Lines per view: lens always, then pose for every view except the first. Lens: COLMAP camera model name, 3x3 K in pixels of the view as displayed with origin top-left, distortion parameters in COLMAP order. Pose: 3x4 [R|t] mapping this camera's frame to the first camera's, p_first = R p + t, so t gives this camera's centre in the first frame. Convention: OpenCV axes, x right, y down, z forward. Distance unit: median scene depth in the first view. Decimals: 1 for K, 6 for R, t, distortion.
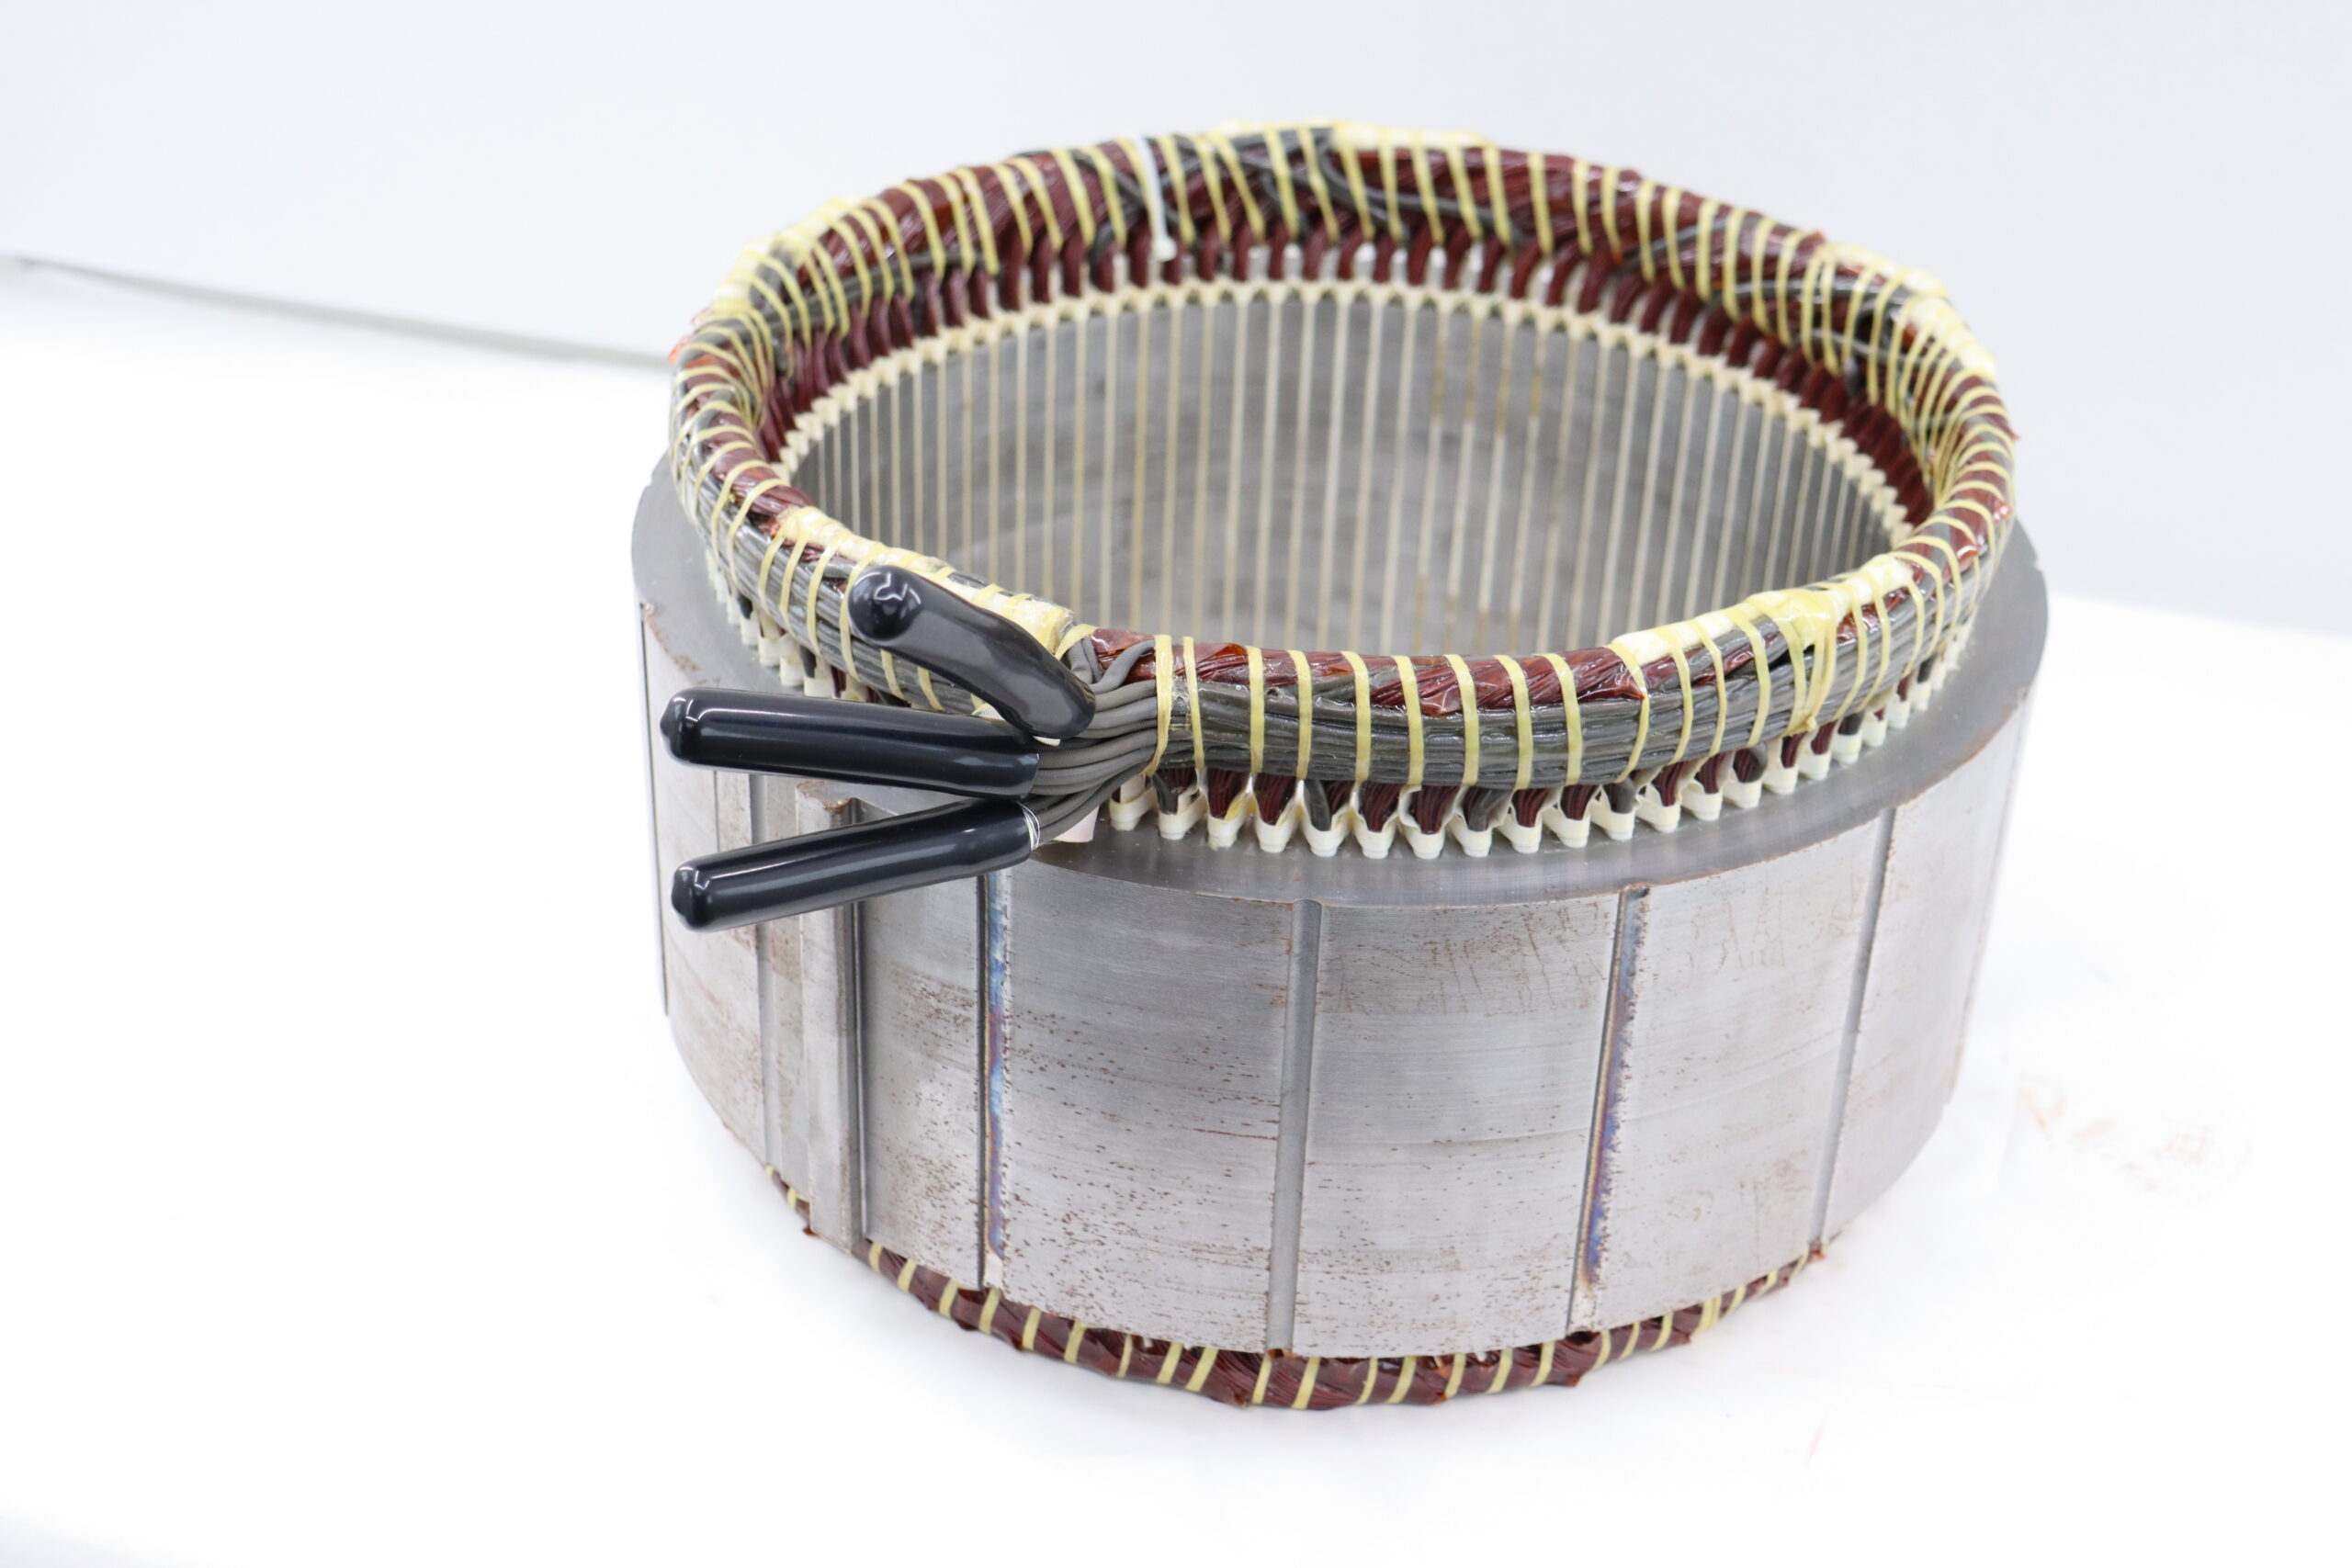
lens RADIAL K [[3330.8, 0, 1171.3], [0, 3330.8, 778.3], [0, 0, 1]] dist [-0.021795, 0.000000]
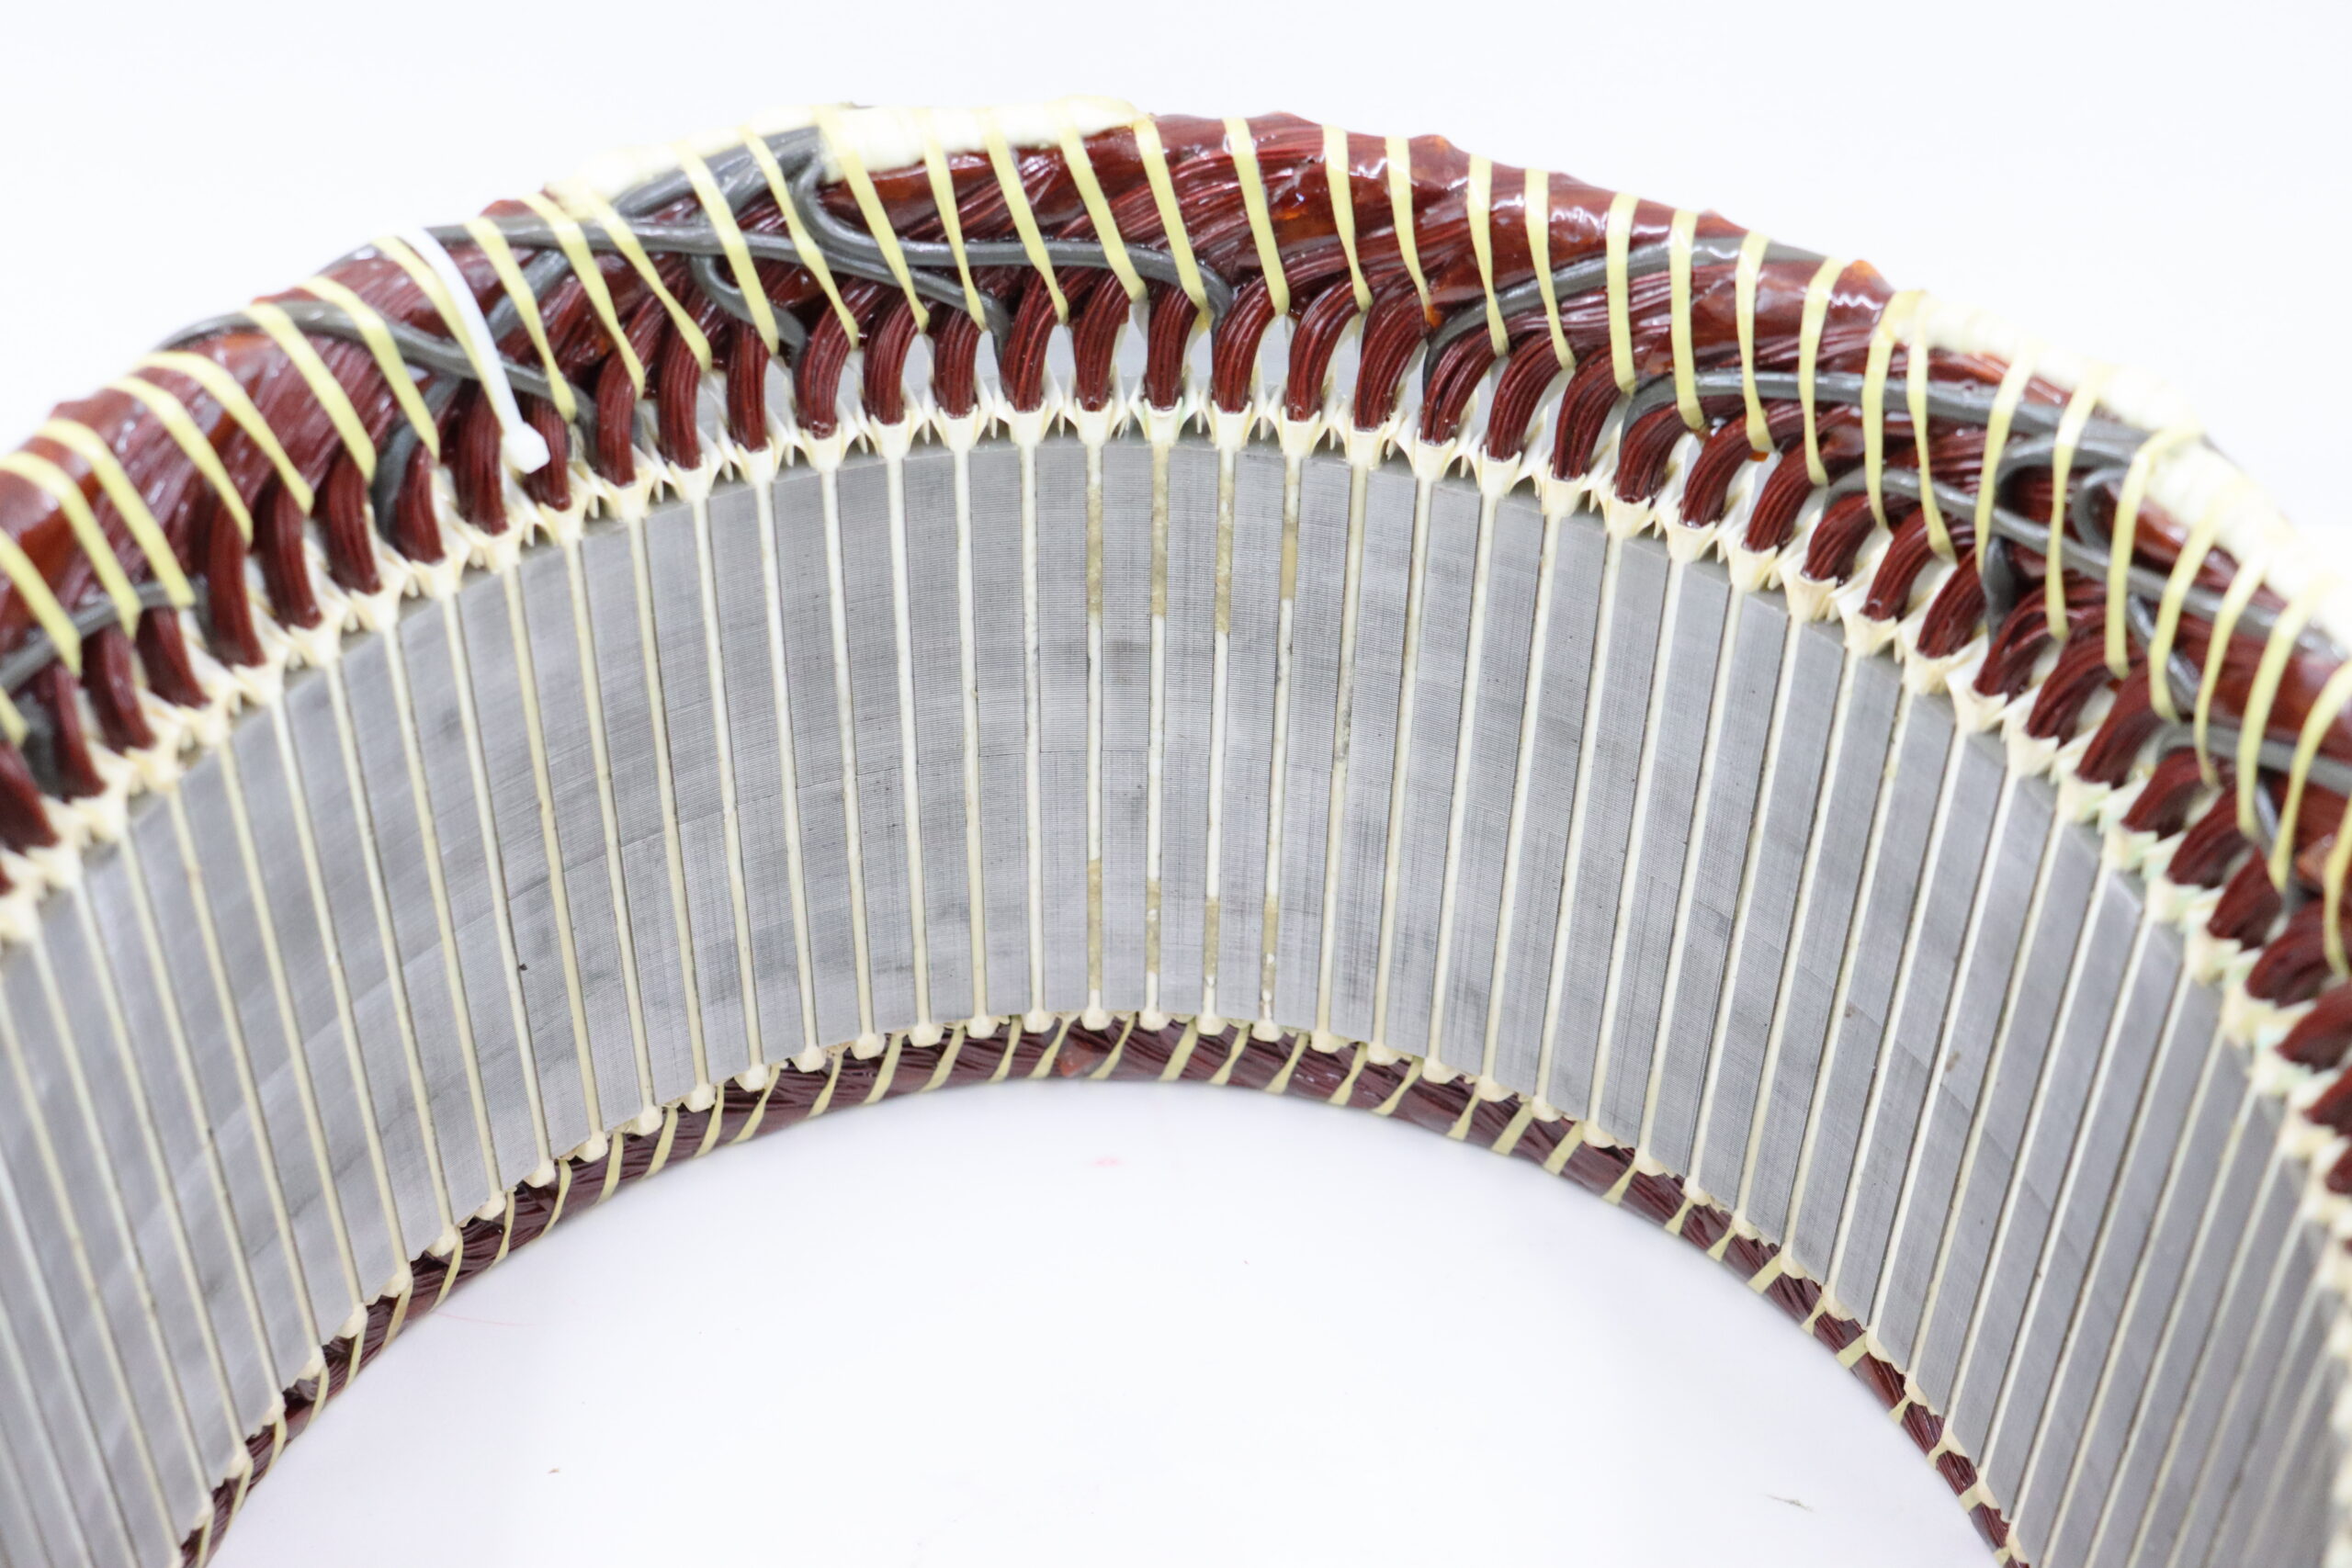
lens RADIAL K [[3606.5, 0, 1170.0], [0, 3606.5, 803.0], [0, 0, 1]] dist [0.128051, 0.000000]
pose [[0.957065, -0.214932, 0.194502, -0.024632], [0.161784, 0.952820, 0.256828, -0.217221], [-0.240526, -0.214333, 0.946683, 0.441317]]
